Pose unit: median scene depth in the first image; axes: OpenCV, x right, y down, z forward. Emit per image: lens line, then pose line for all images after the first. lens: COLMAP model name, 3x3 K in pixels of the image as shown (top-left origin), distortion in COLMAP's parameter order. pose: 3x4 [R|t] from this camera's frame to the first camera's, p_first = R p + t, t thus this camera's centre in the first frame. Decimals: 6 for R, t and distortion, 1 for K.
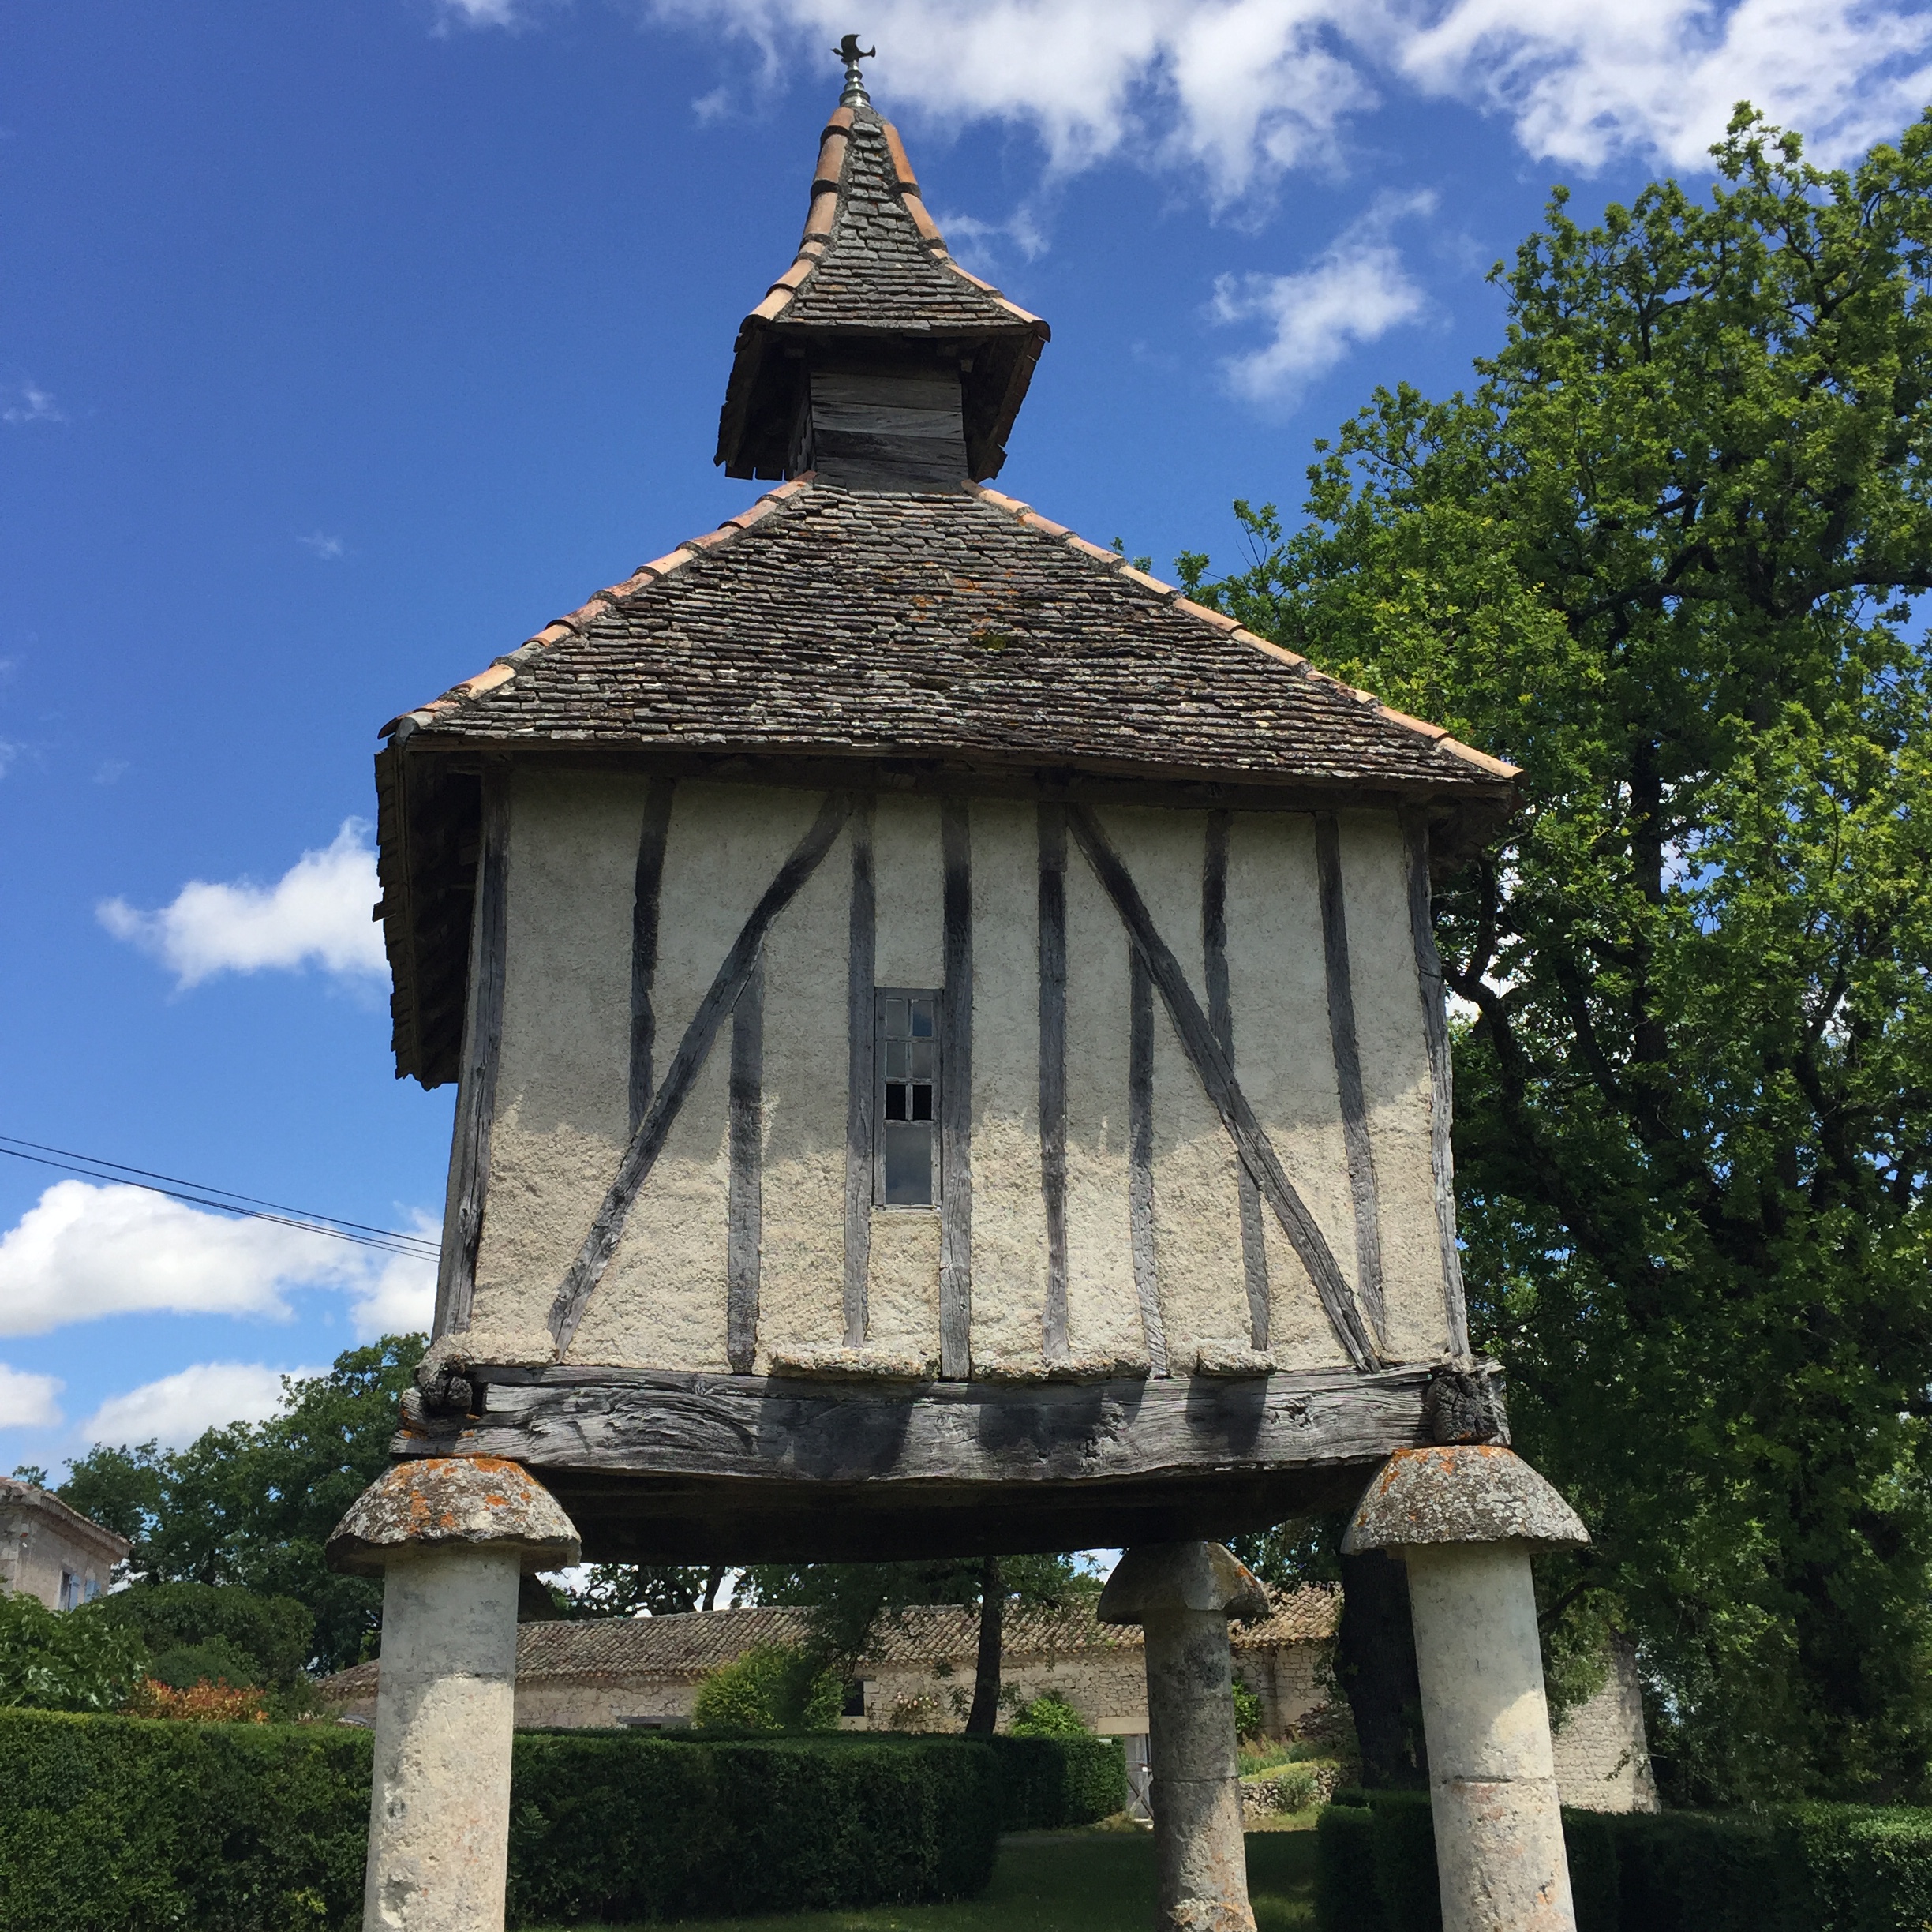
lens RADIAL K [[2243.2, 0, 996.3], [0, 2243.2, 949.3], [0, 0, 1]] dist [0.082316, -0.095888]
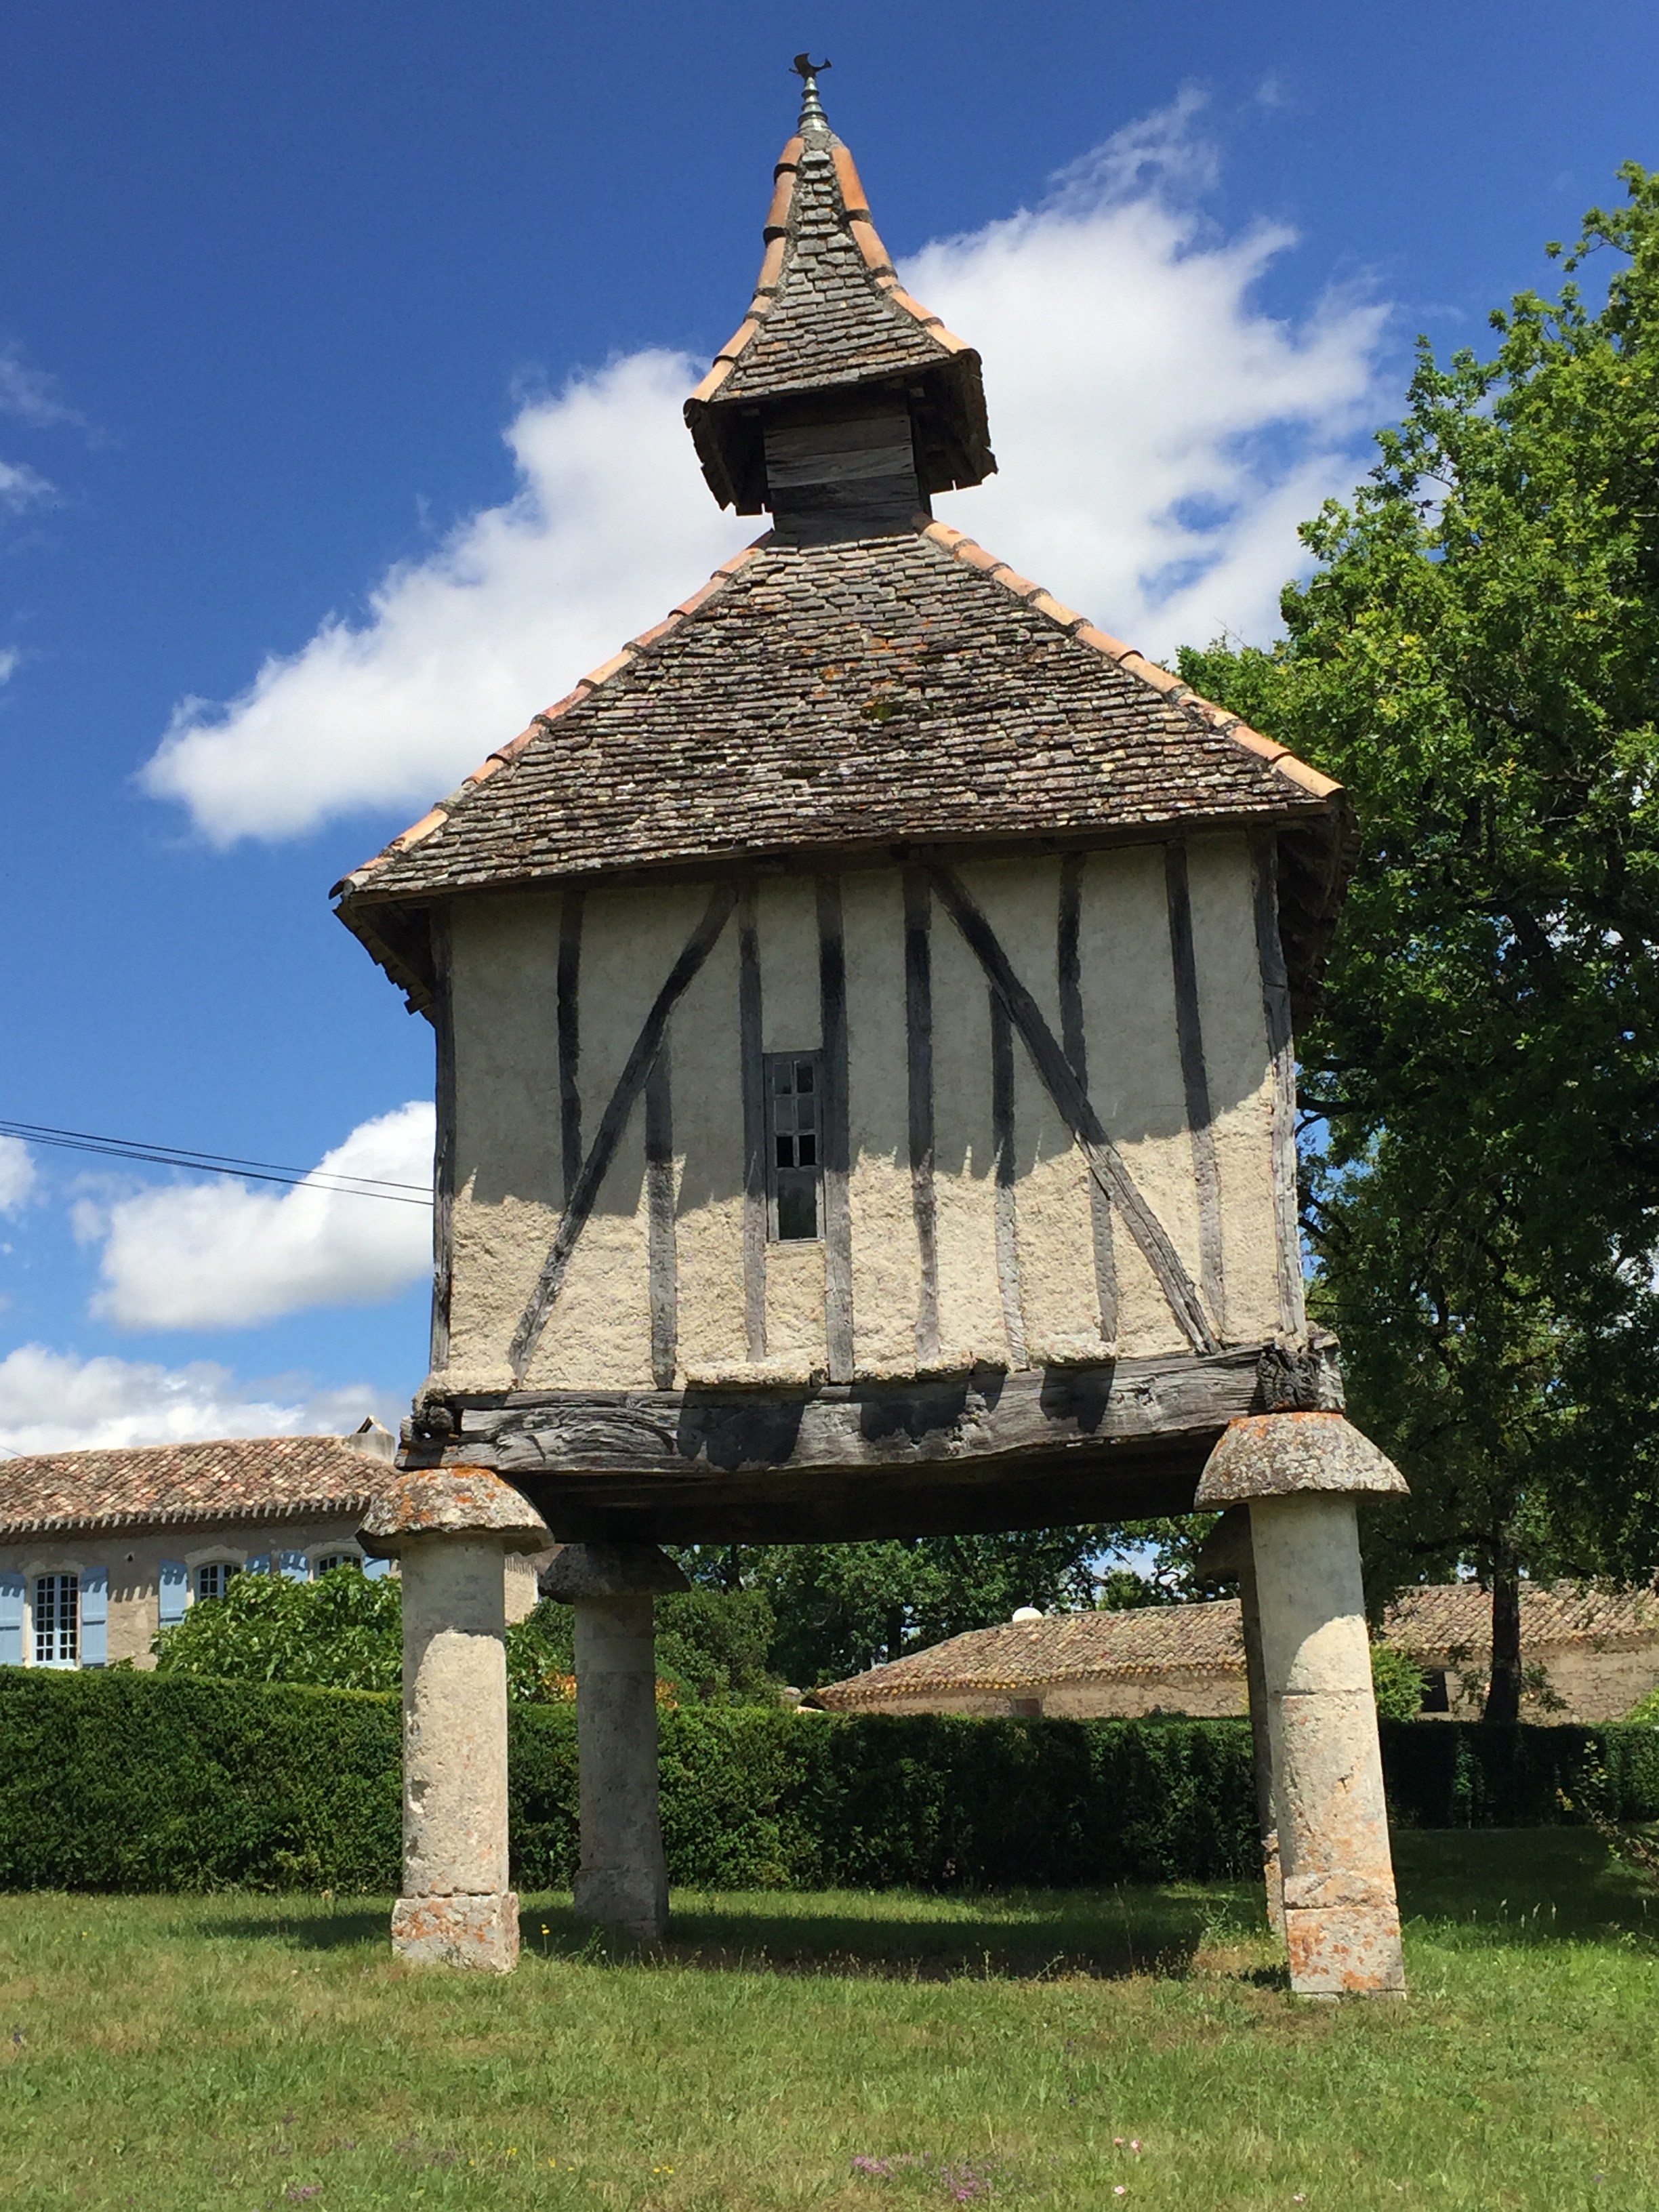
lens RADIAL K [[2953.6, 0, 829.5], [0, 2953.6, 1106.0], [0, 0, 1]] dist [0.064263, 0.037075]
pose [[0.949517, -0.084891, -0.302011, 0.440460], [0.119940, 0.987789, 0.099438, -0.104739], [0.289881, -0.130641, 0.948104, -0.442330]]
